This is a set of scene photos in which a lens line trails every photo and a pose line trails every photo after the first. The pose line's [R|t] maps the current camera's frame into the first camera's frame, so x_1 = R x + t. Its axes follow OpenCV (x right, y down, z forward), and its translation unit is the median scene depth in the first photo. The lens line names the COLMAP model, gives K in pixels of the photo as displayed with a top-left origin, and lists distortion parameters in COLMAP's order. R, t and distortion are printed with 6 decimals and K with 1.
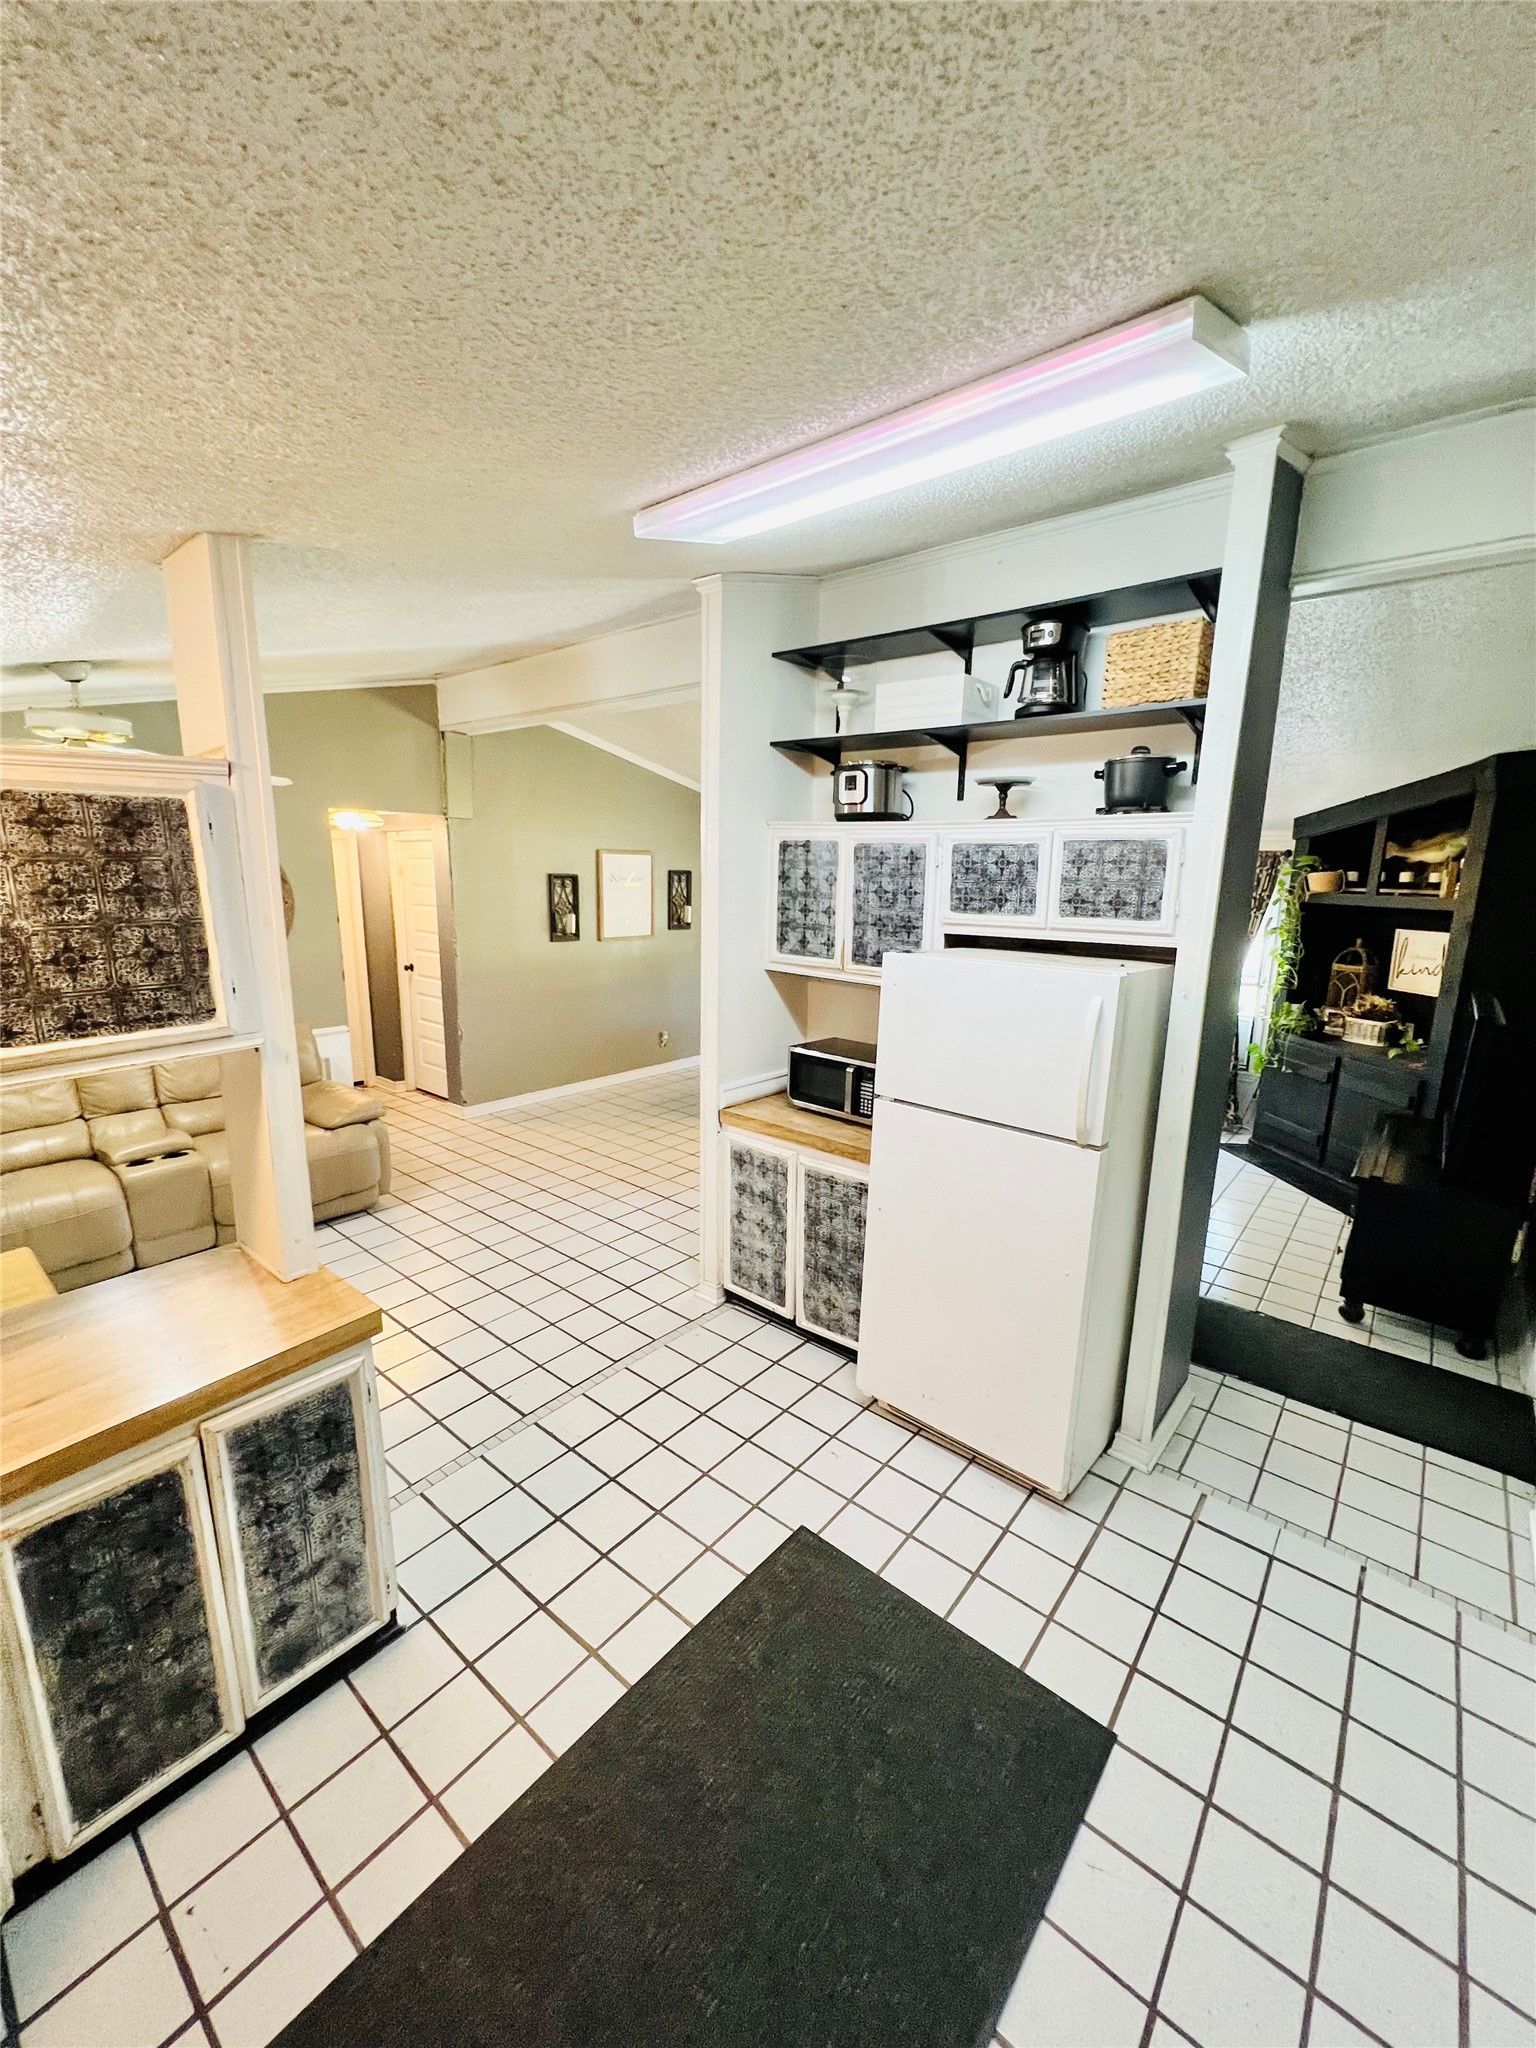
lens RADIAL K [[819.5, 0, 767.2], [0, 819.5, 1026.6], [0, 0, 1]] dist [0.002037, -0.000134]
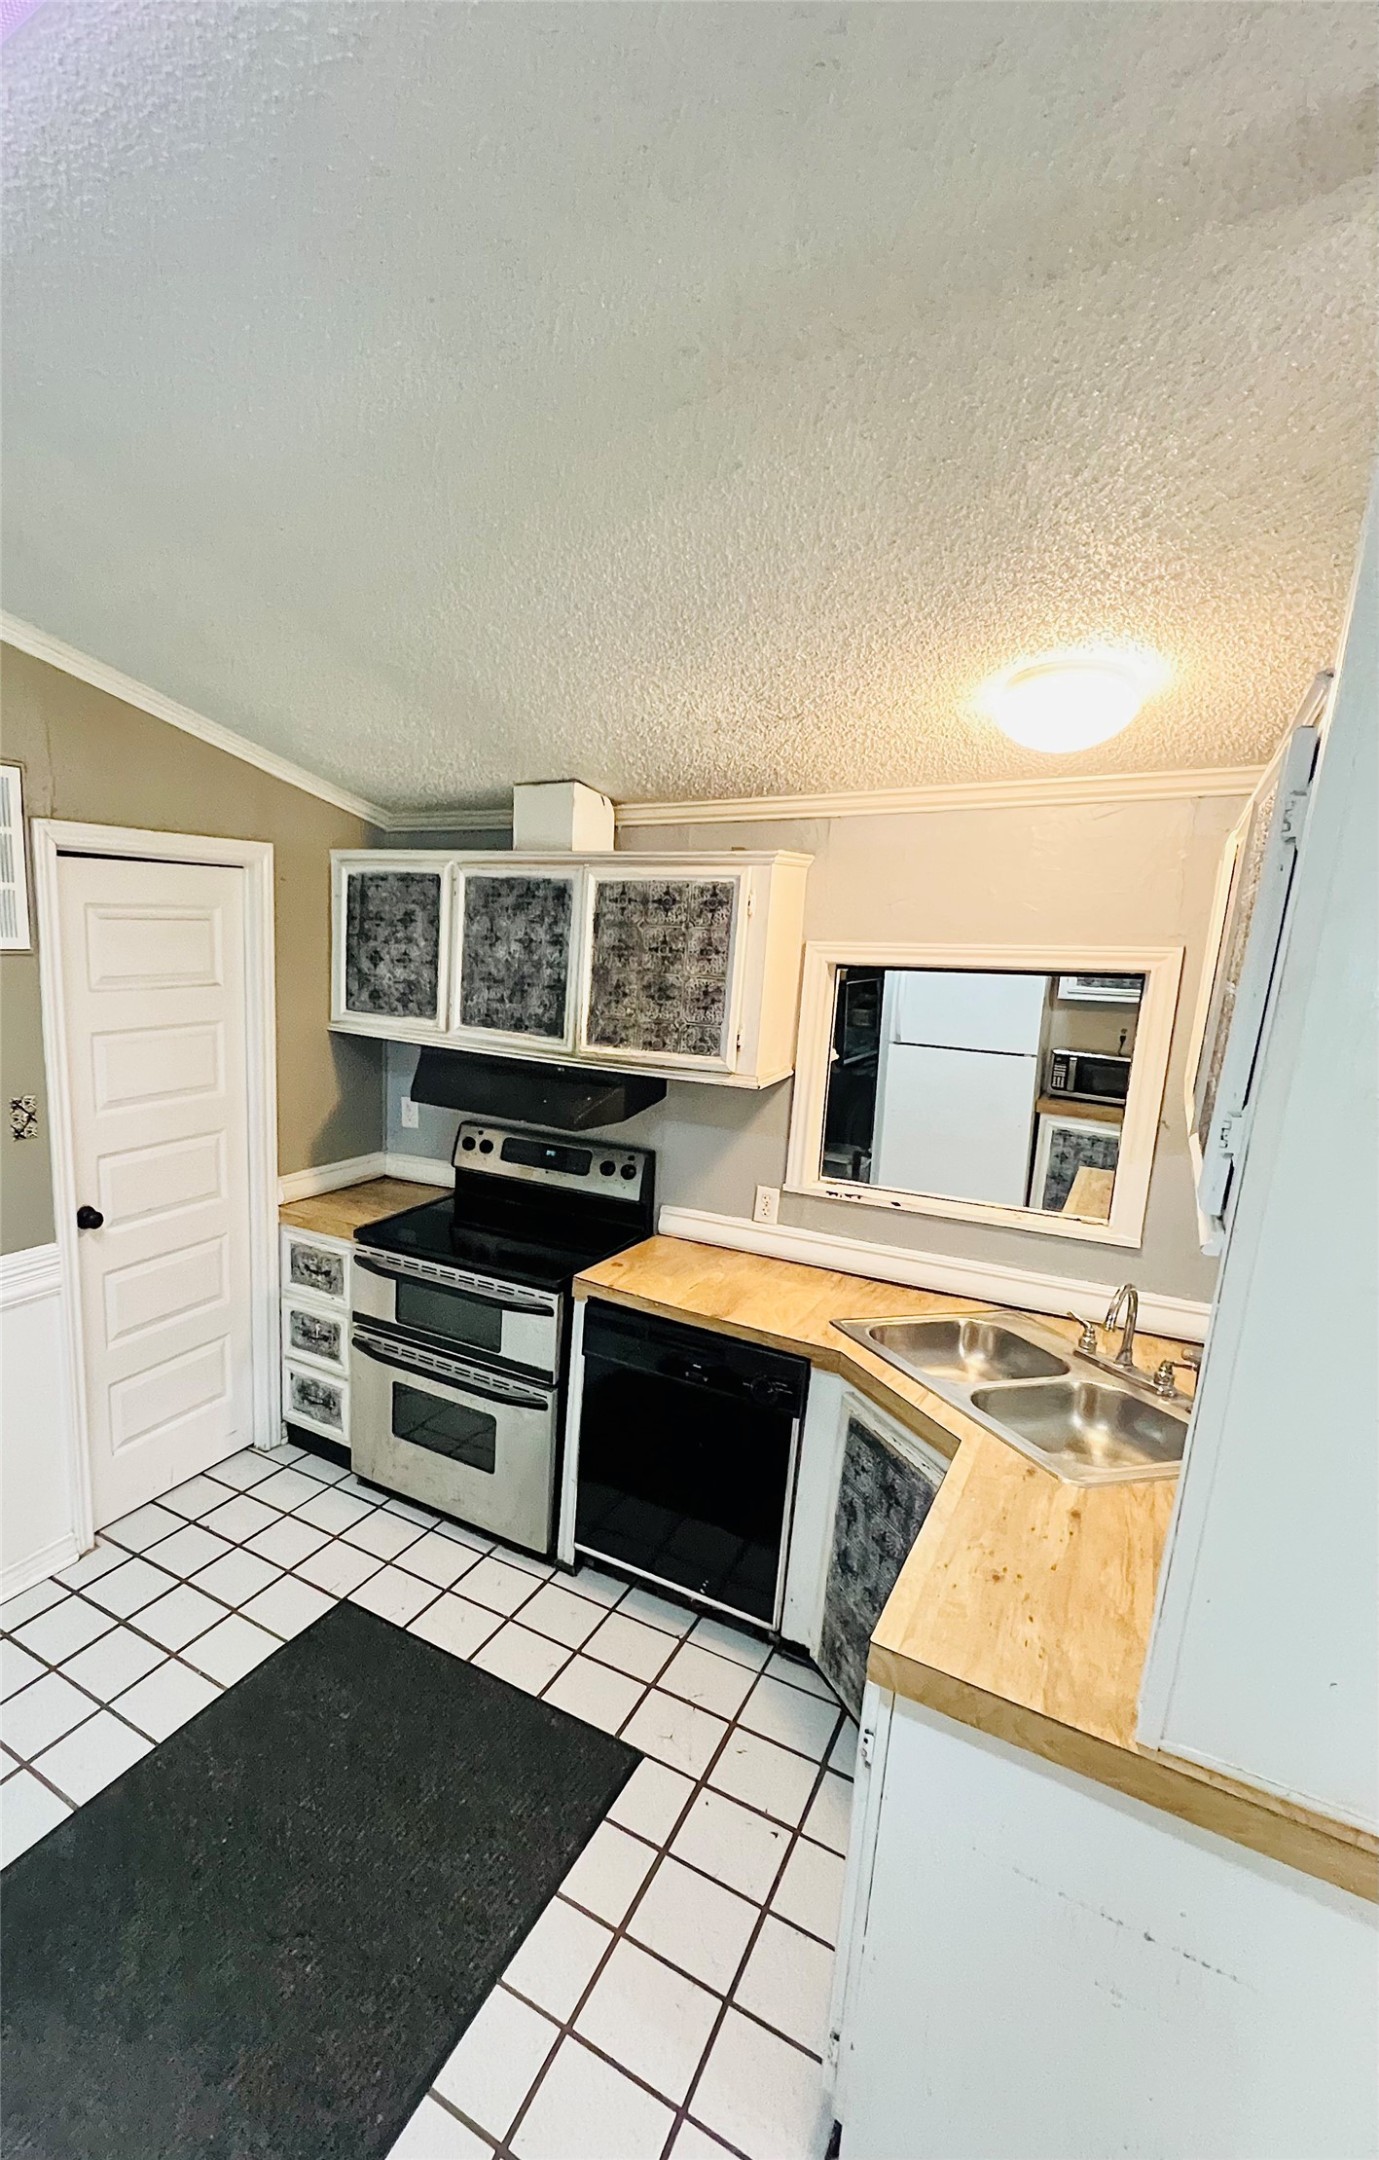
lens RADIAL K [[994.2, 0, 449.8], [0, 994.2, 1108.3], [0, 0, 1]] dist [-0.005150, 0.000079]
pose [[-0.996415, -0.016076, -0.083057, -0.068184], [-0.046293, 0.925356, 0.376262, -0.171314], [0.070808, 0.378758, -0.922783, 0.953858]]
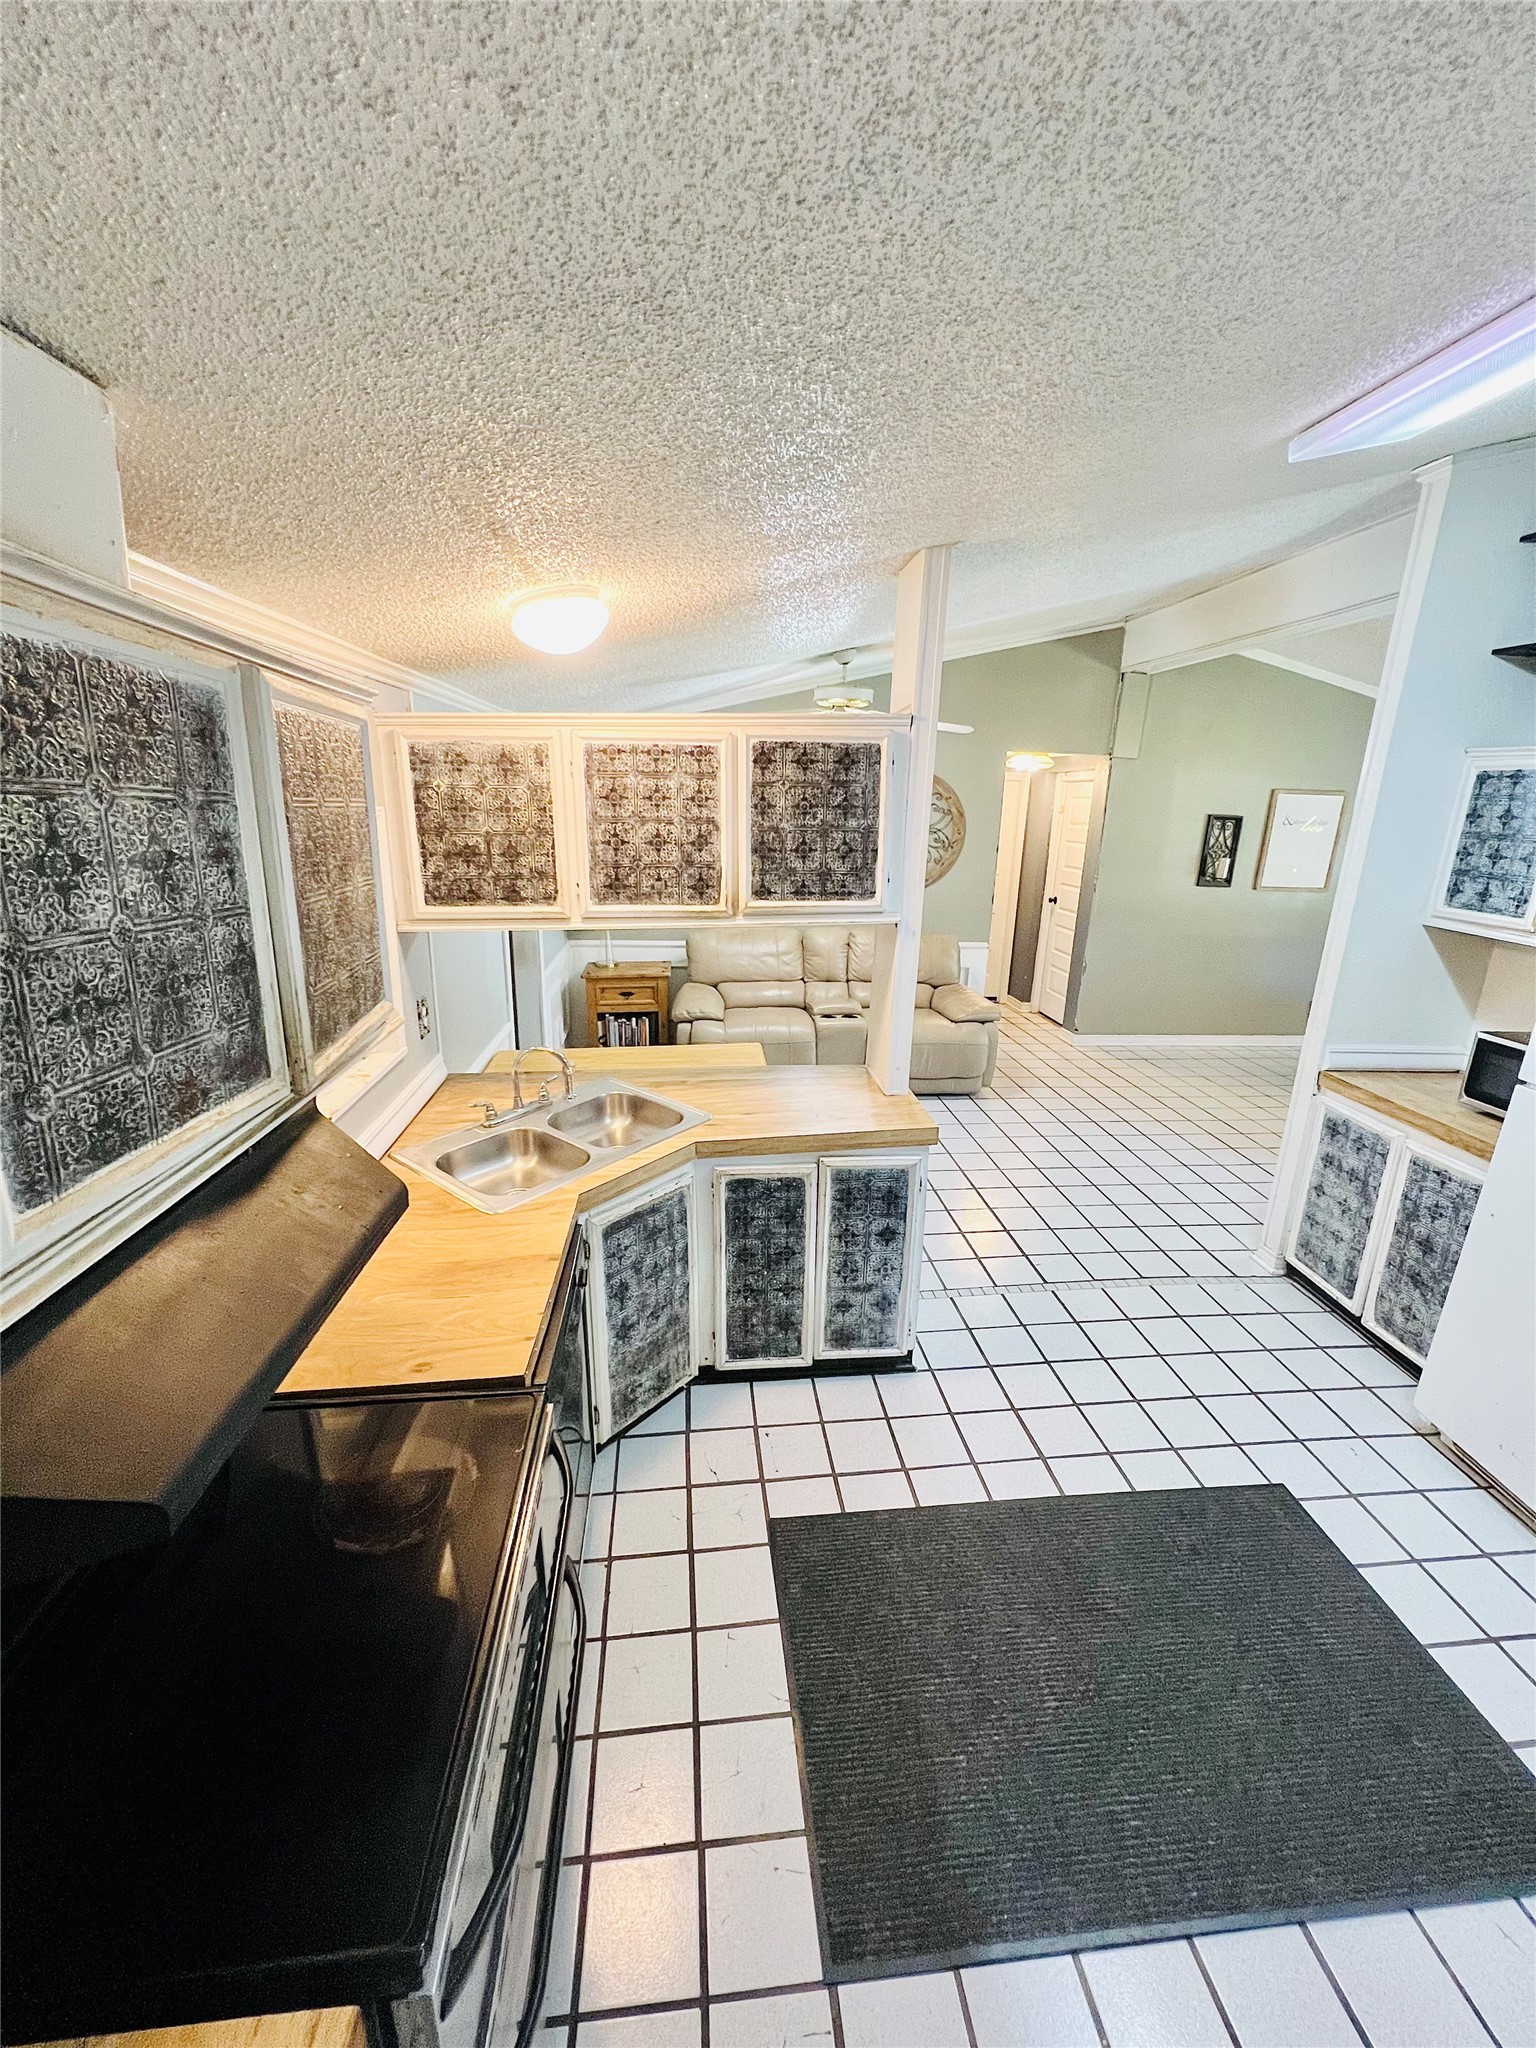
lens RADIAL K [[819.5, 0, 767.6], [0, 819.5, 1015.3], [0, 0, 1]] dist [0.002037, -0.000134]
pose [[0.716186, 0.184391, -0.673111, 0.128389], [-0.150105, 0.982592, 0.109460, 0.040262], [0.681577, 0.022643, 0.731396, -0.112593]]
